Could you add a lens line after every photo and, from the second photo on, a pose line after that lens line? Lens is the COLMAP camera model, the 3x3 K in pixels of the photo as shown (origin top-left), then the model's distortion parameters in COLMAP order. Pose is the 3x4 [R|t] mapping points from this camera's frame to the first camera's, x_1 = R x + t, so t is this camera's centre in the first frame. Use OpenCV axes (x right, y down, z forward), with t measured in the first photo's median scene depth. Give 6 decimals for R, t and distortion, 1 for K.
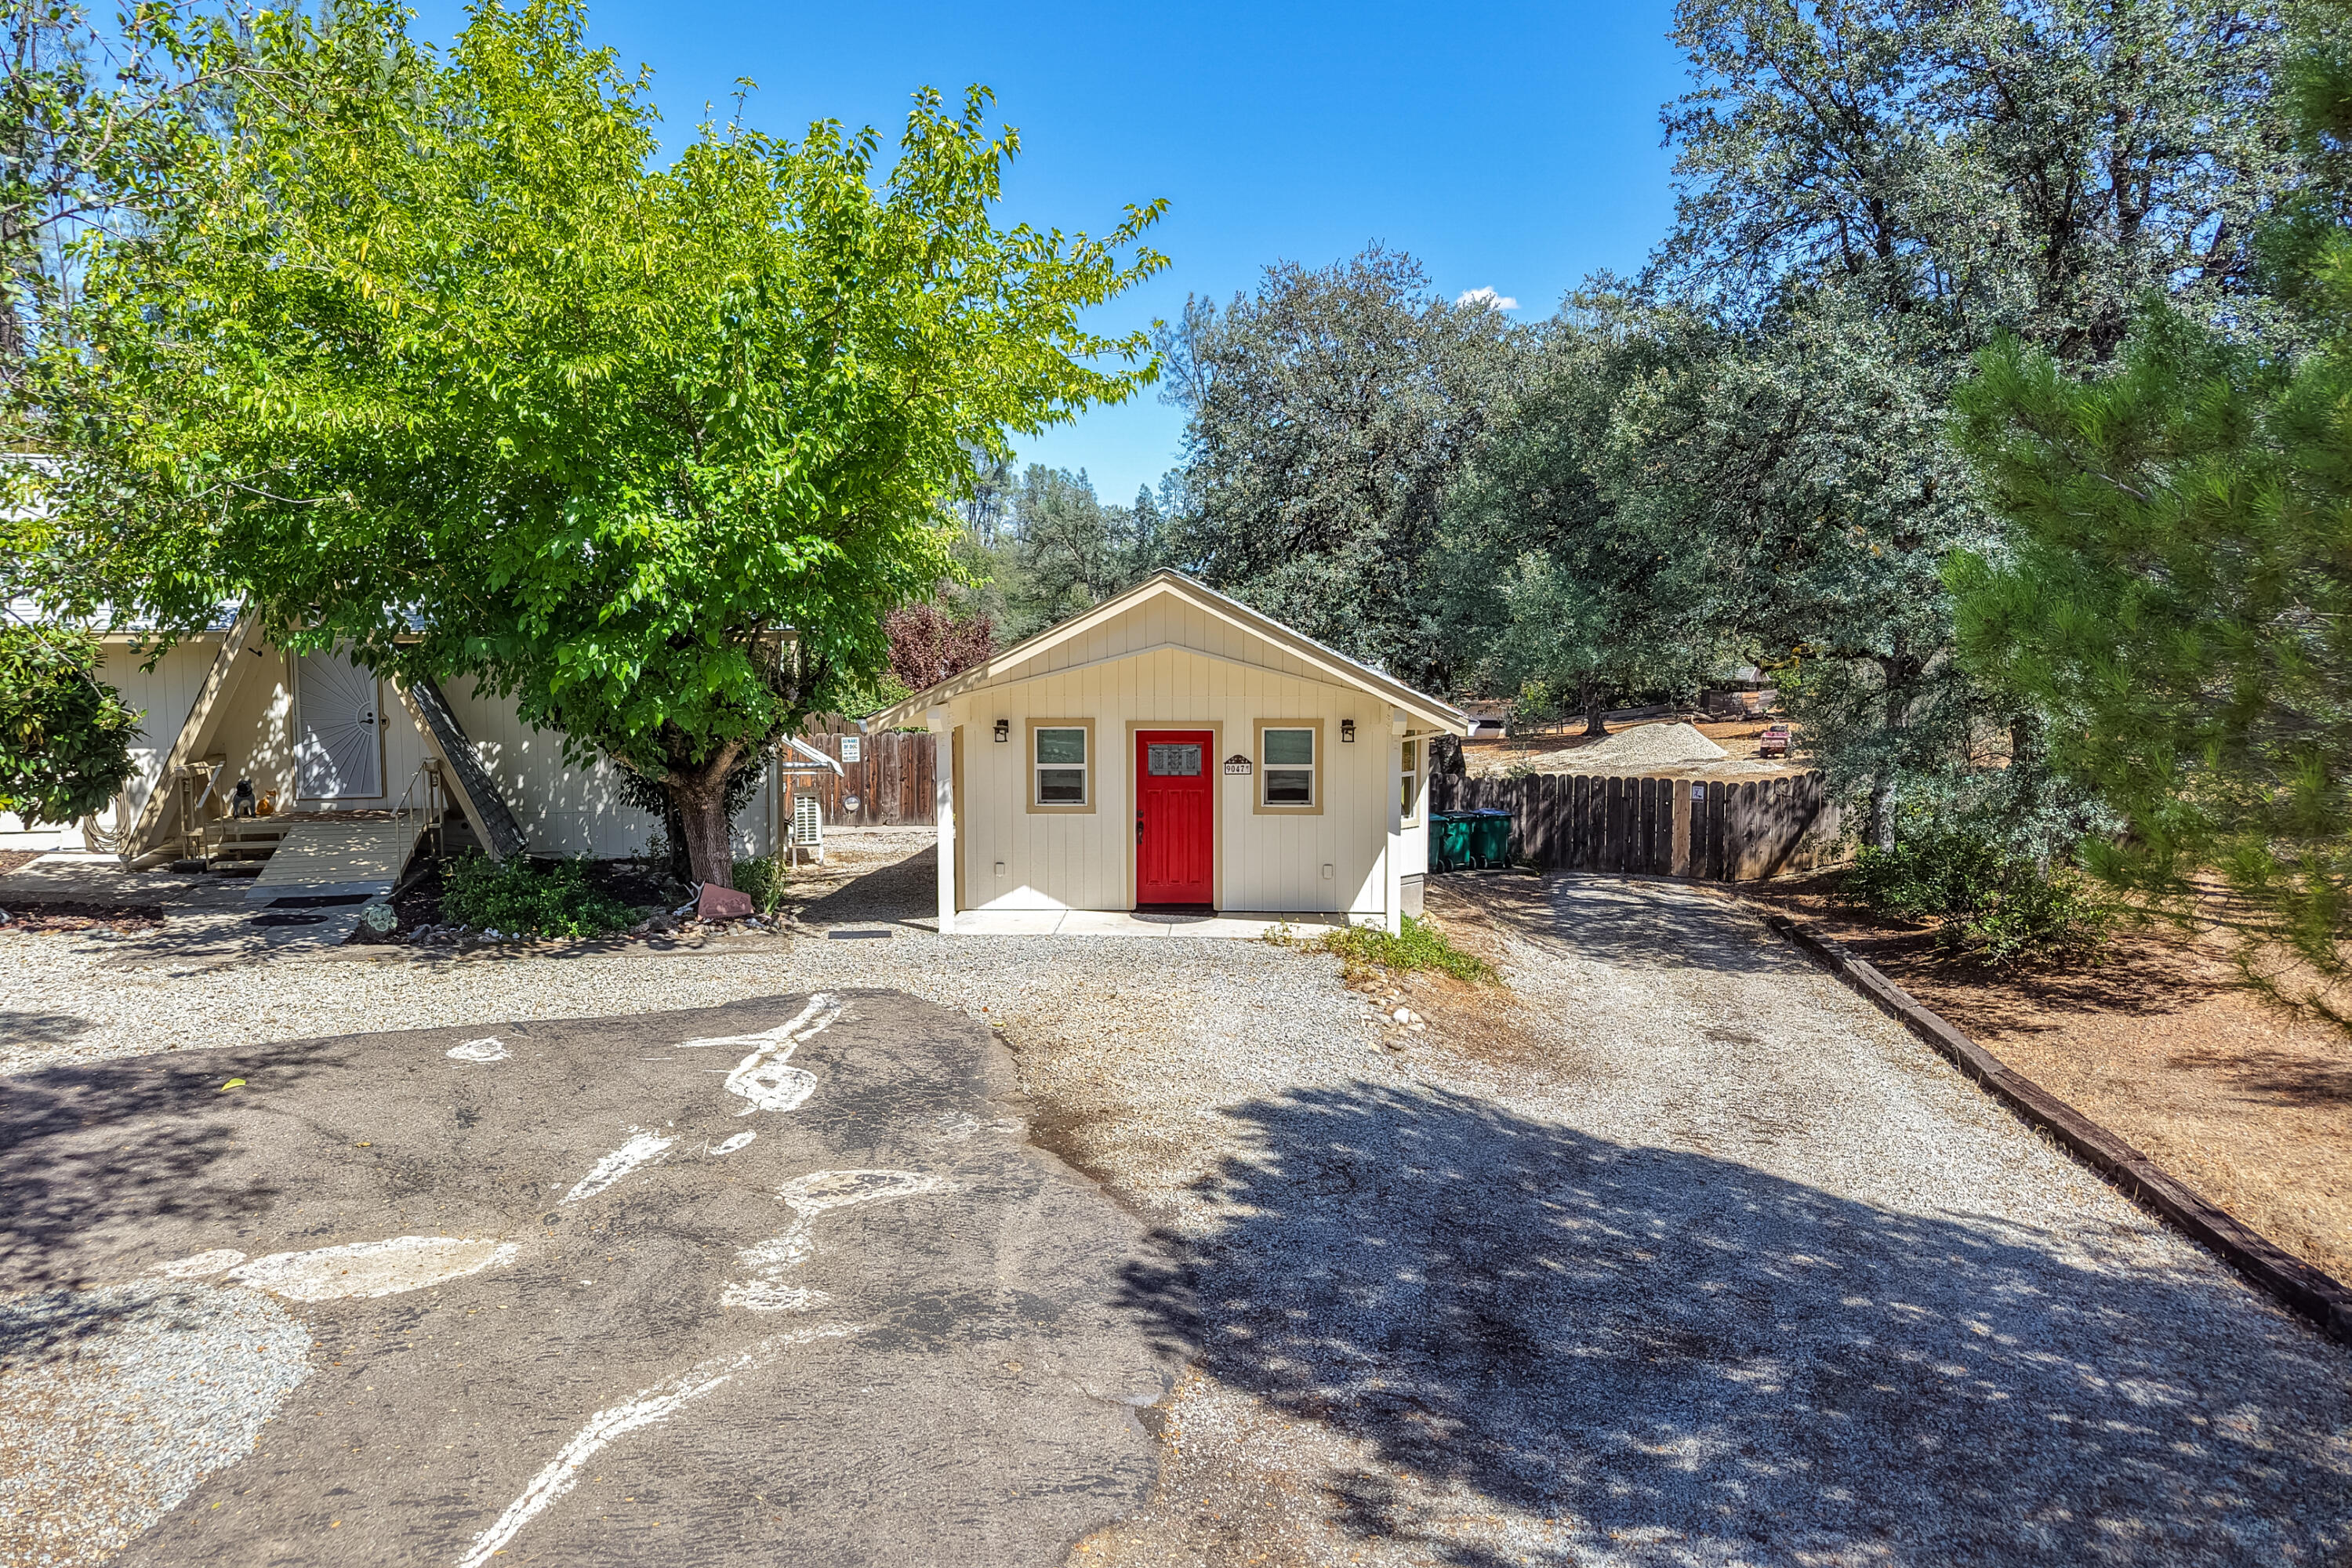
lens RADIAL K [[1585.2, 0, 1173.0], [0, 1585.2, 754.8], [0, 0, 1]] dist [0.007011, -0.003615]
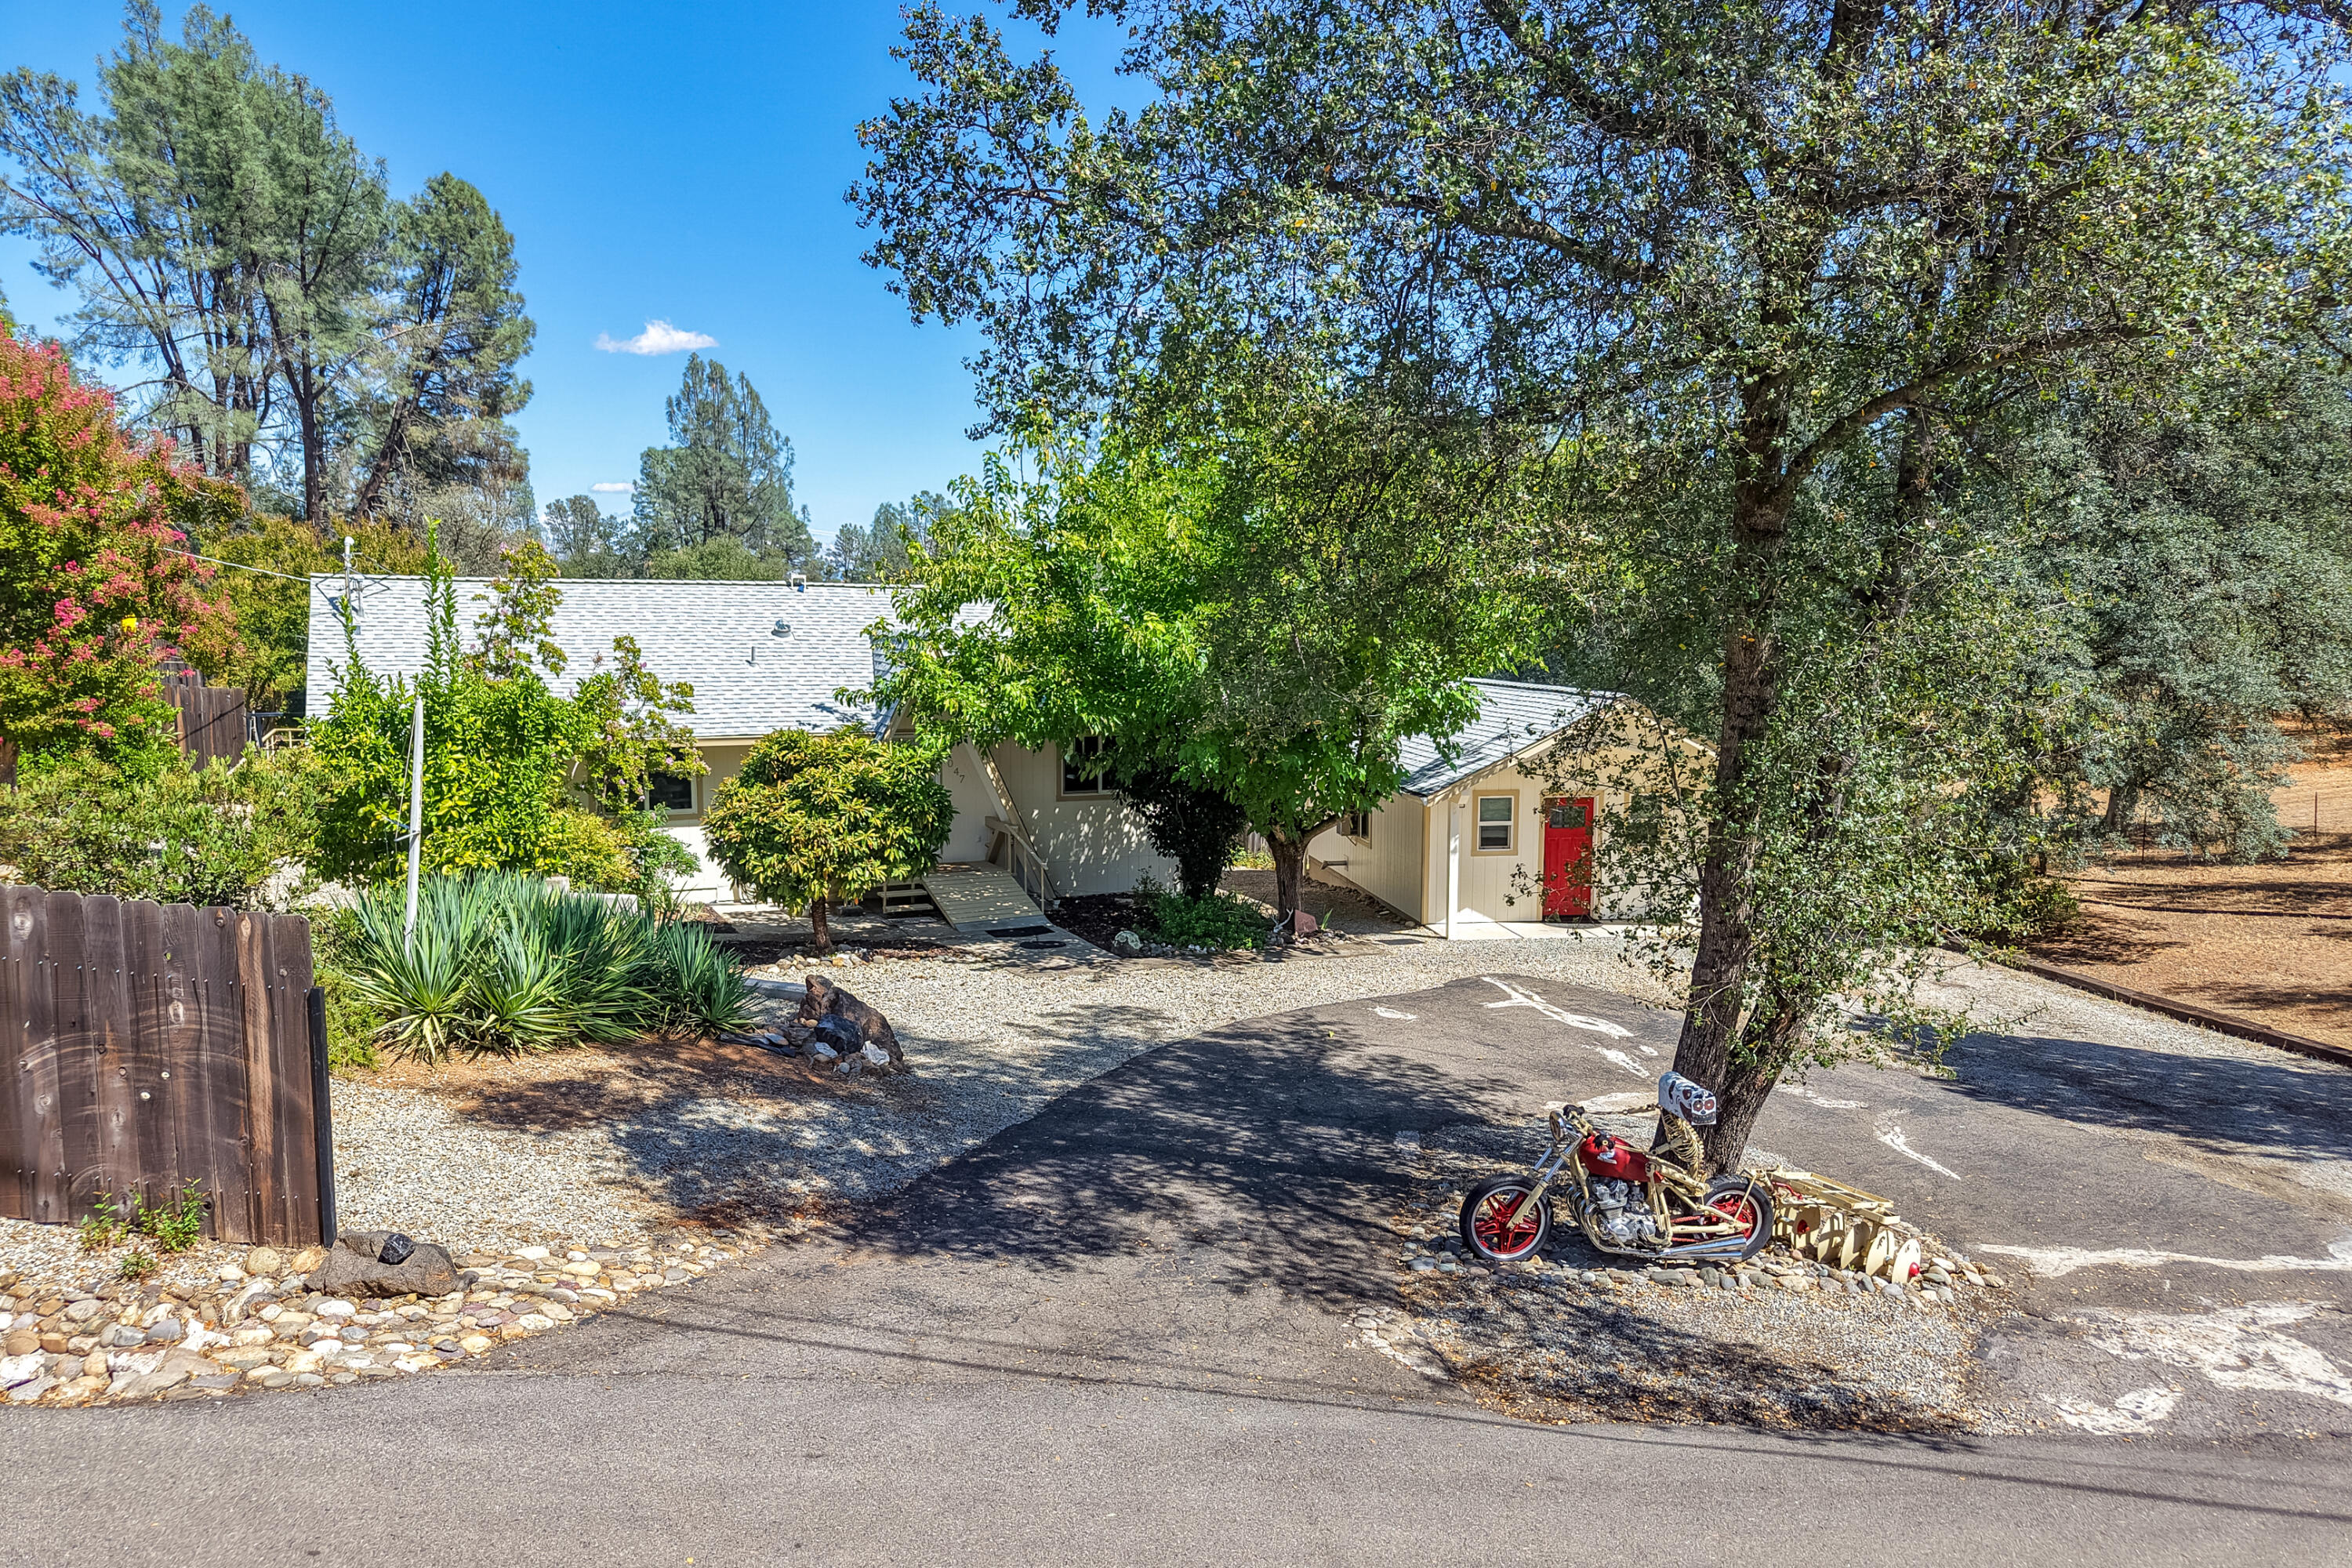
lens RADIAL K [[1585.2, 0, 1173.0], [0, 1585.2, 754.8], [0, 0, 1]] dist [0.007011, -0.003615]
pose [[0.979559, -0.012203, 0.200789, -0.709641], [0.013479, 0.999897, -0.004988, -0.057191], [-0.200707, 0.007593, 0.979622, -0.411396]]
